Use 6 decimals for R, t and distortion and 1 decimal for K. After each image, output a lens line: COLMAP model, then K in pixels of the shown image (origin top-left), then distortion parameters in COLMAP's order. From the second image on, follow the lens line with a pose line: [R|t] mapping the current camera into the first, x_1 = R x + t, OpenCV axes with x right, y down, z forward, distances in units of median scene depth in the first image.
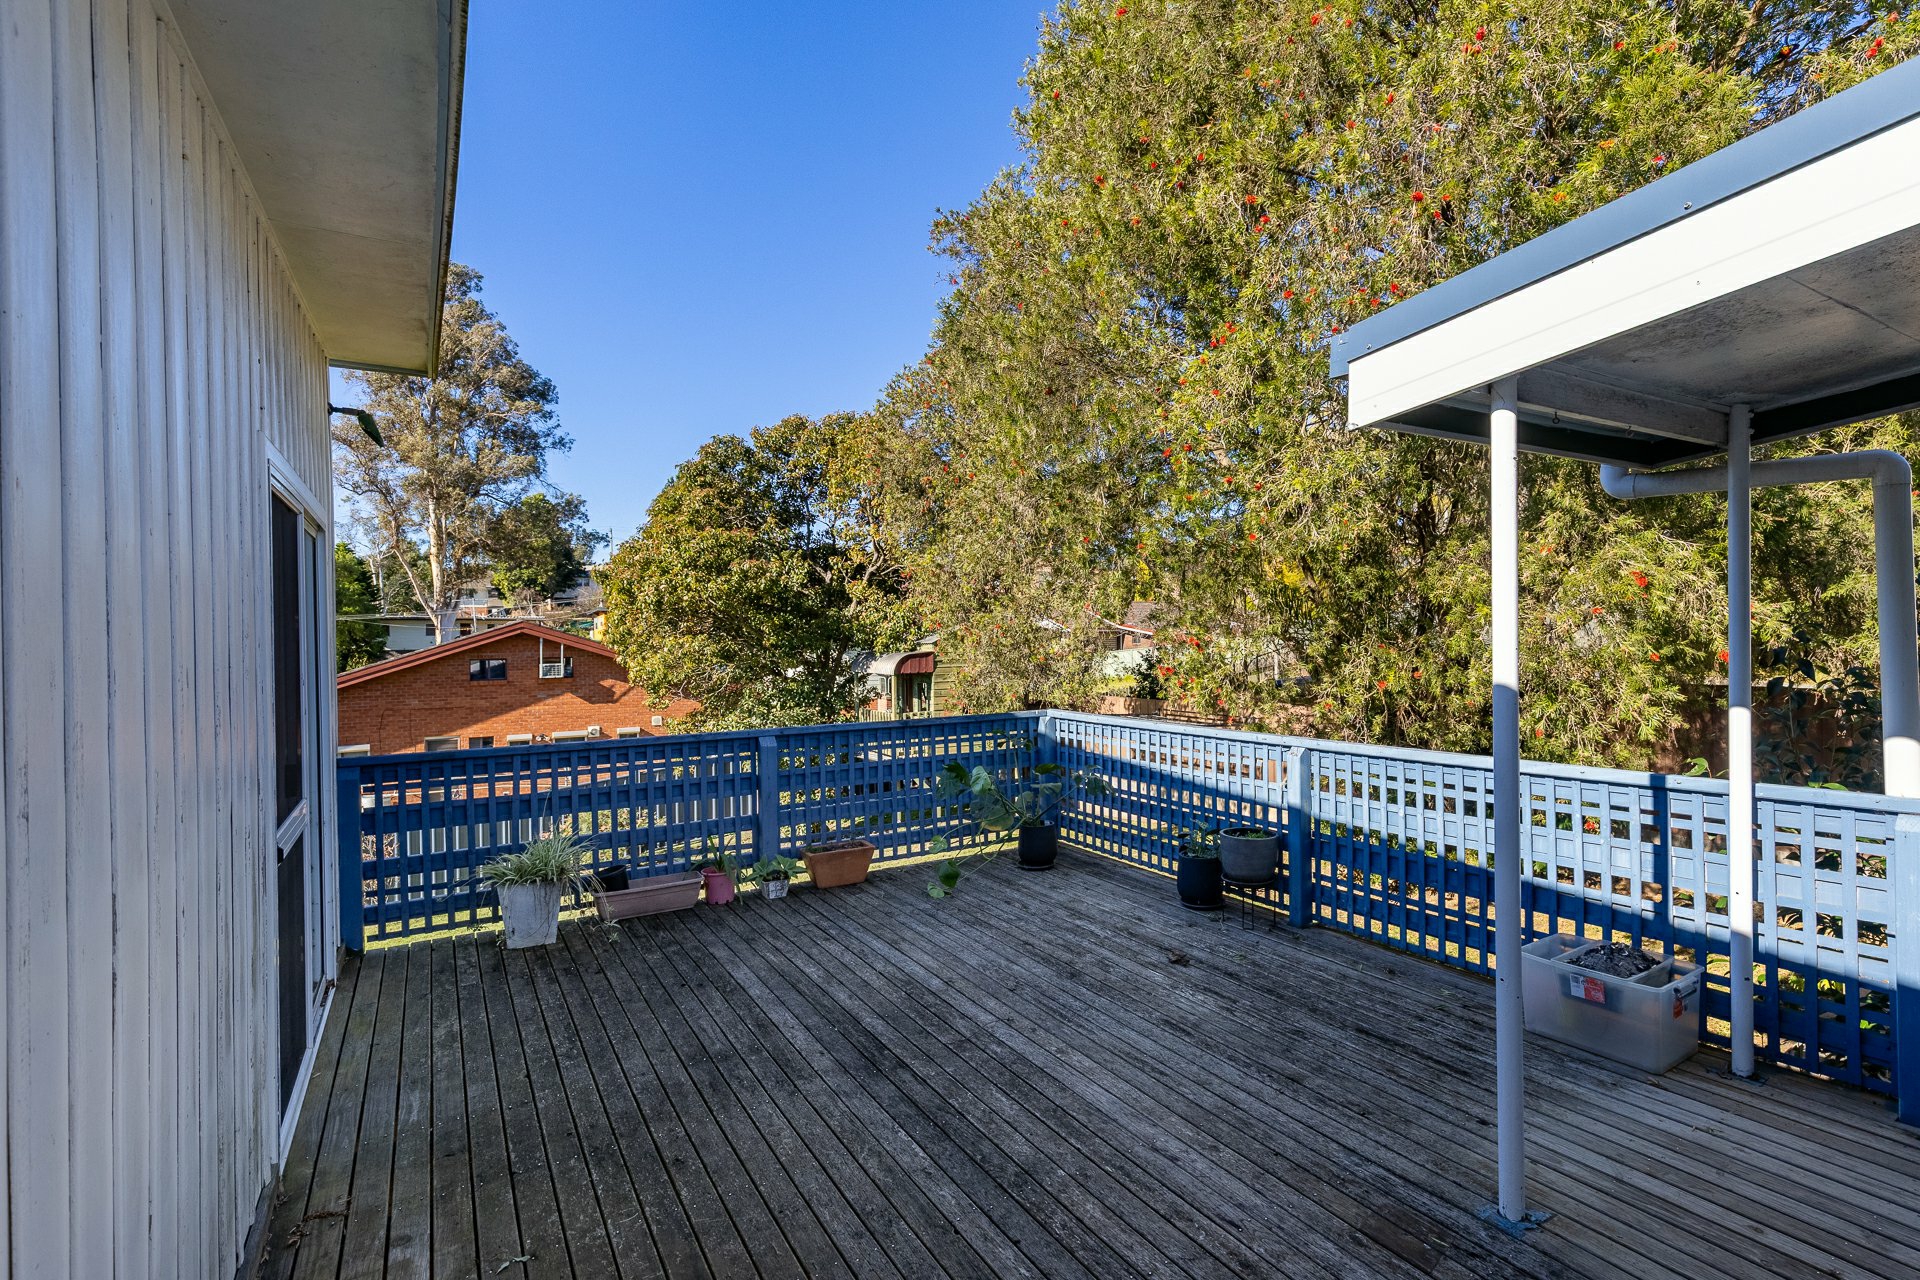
lens RADIAL K [[907.4, 0, 967.4], [0, 907.4, 635.3], [0, 0, 1]] dist [0.000454, 0.000083]
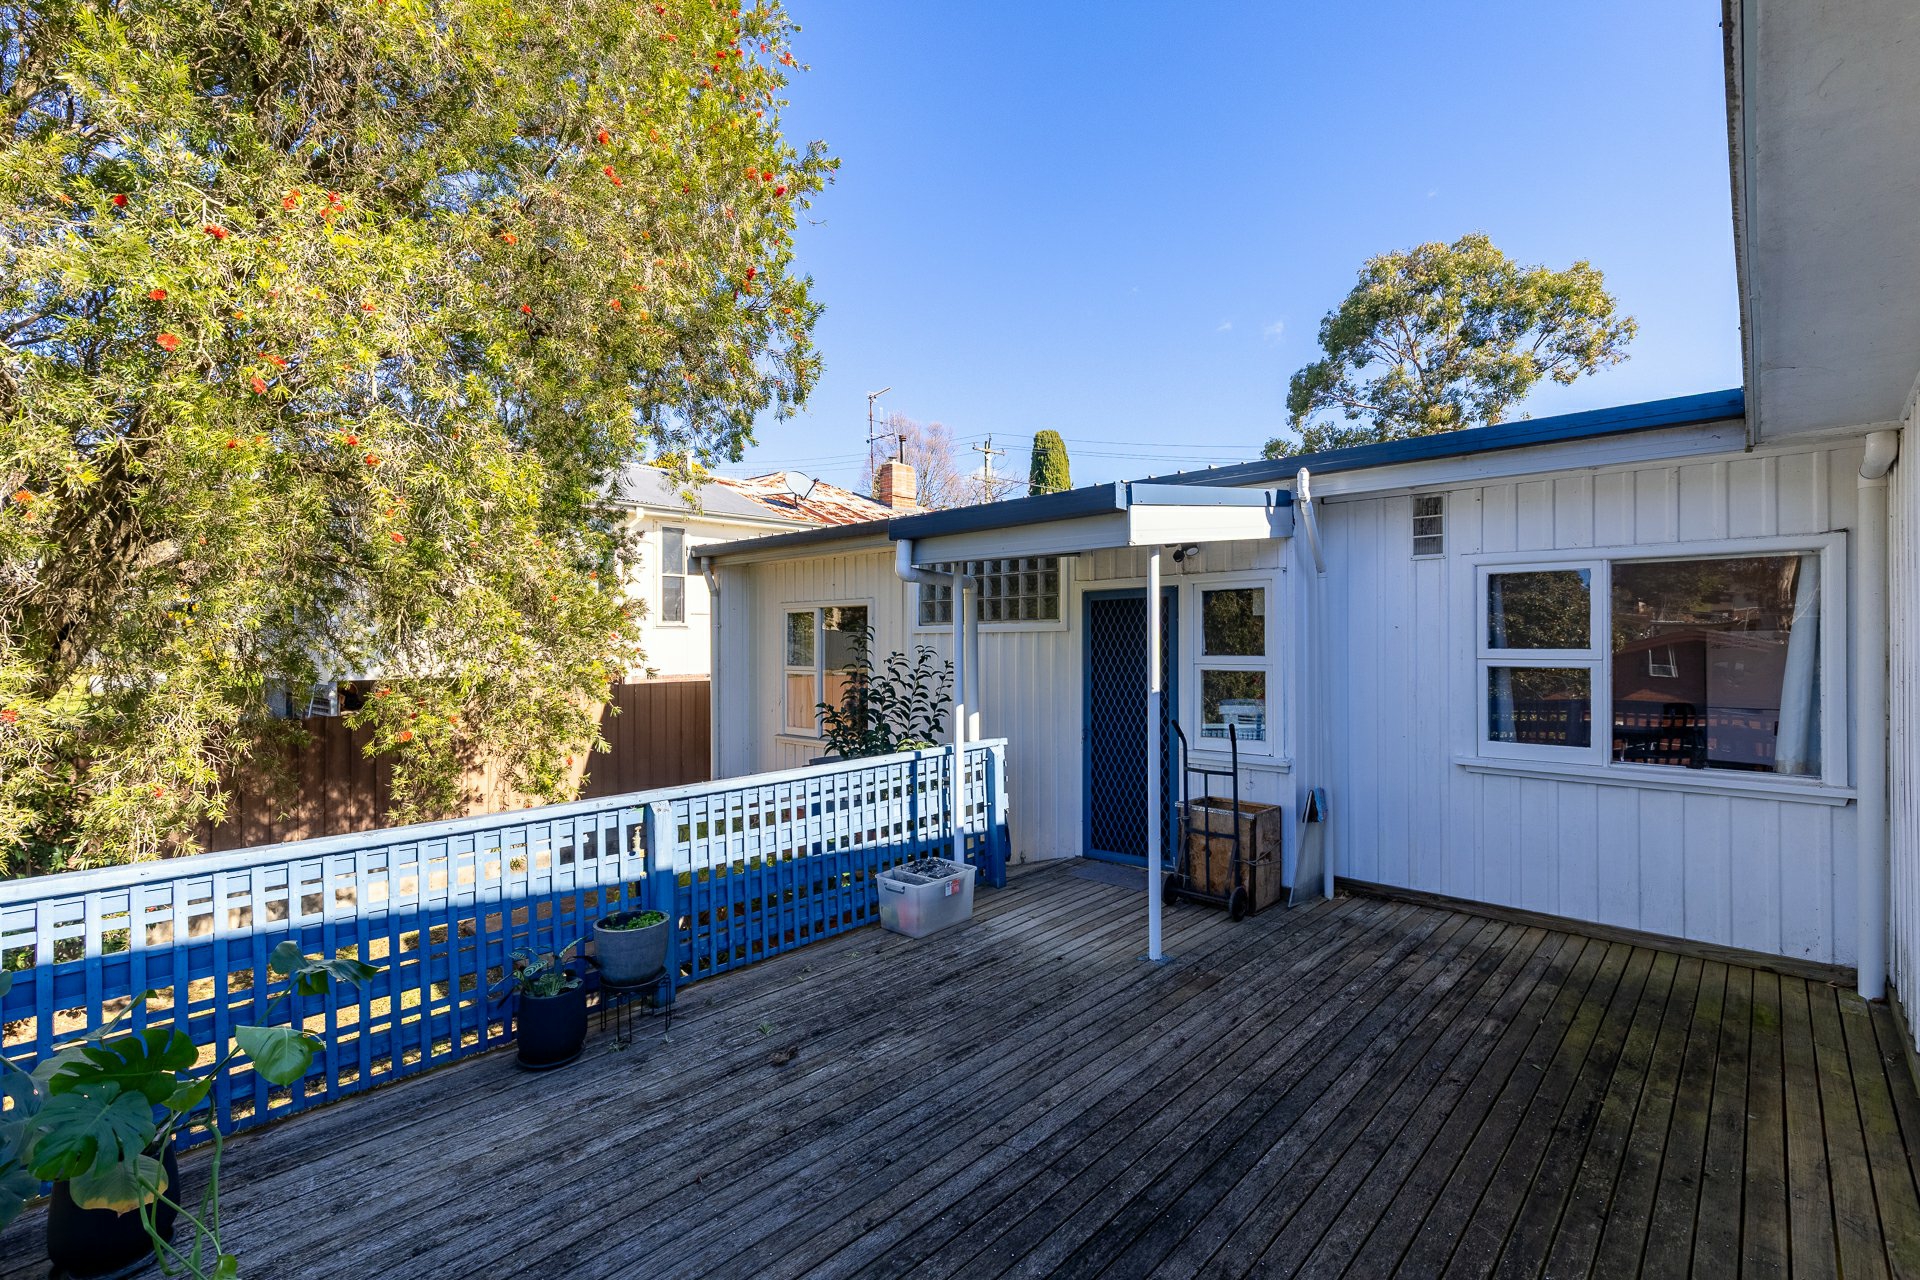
lens RADIAL K [[907.4, 0, 968.7], [0, 907.4, 638.5], [0, 0, 1]] dist [0.000454, 0.000083]
pose [[-0.309928, 0.011011, 0.950696, -0.787633], [0.015396, 0.999860, -0.006561, -0.036952], [-0.950635, 0.012603, -0.310054, 1.343252]]
